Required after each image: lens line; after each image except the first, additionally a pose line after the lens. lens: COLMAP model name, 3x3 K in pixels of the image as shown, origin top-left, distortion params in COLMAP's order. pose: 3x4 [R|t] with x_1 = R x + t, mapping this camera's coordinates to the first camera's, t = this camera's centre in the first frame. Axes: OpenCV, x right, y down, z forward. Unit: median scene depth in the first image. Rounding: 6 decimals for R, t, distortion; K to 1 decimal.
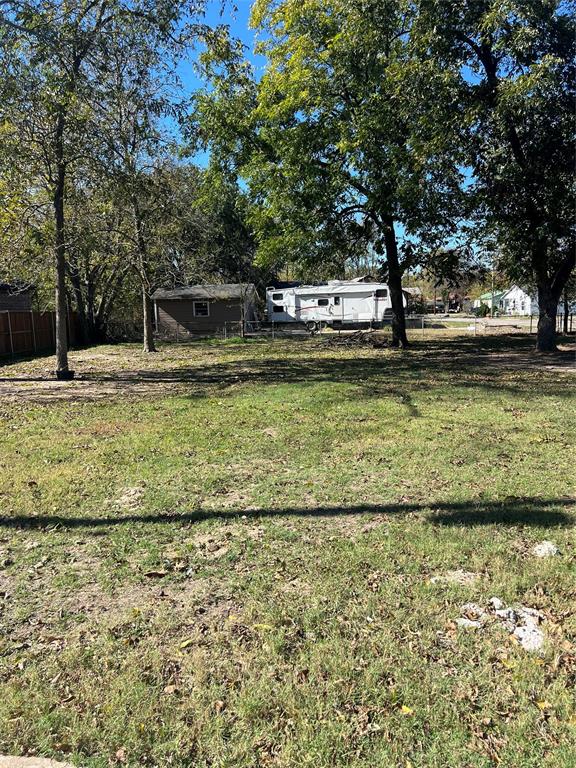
lens RADIAL K [[582.5, 0, 299.6], [0, 582.5, 381.5], [0, 0, 1]] dist [0.030292, -0.045932]
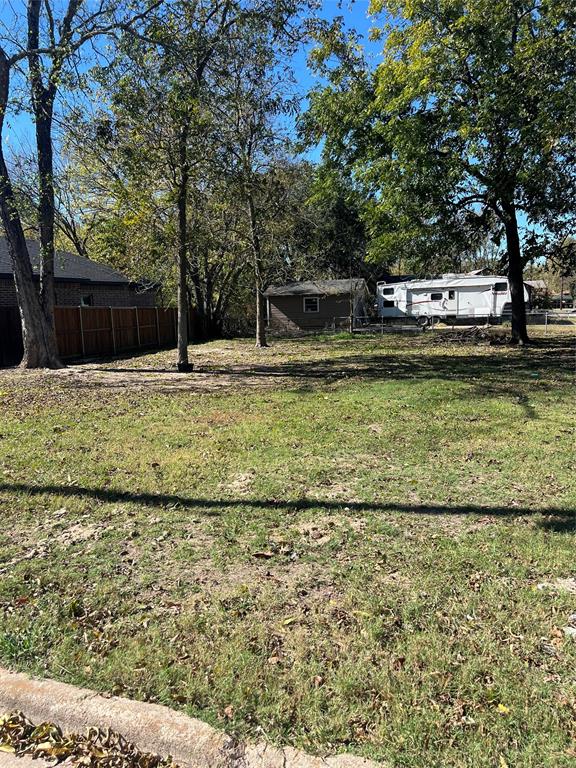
lens RADIAL K [[582.5, 0, 280.3], [0, 582.5, 393.6], [0, 0, 1]] dist [0.030292, -0.045932]
pose [[0.976252, 0.028386, -0.214771, 0.004224], [-0.022275, 0.999277, 0.030823, 0.000426], [0.215491, -0.025307, 0.976178, -0.018095]]
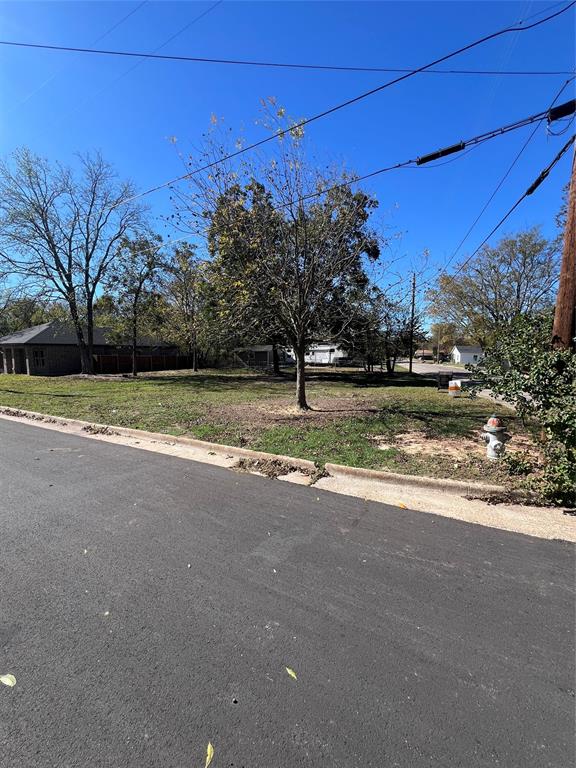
lens RADIAL K [[311.0, 0, 286.7], [0, 311.0, 378.8], [0, 0, 1]] dist [0.005928, 0.001729]
pose [[0.926699, 0.055211, -0.371728, 6.546201], [-0.069600, 0.997252, -0.025390, -0.089549], [0.369304, 0.049401, 0.927994, -1.950458]]
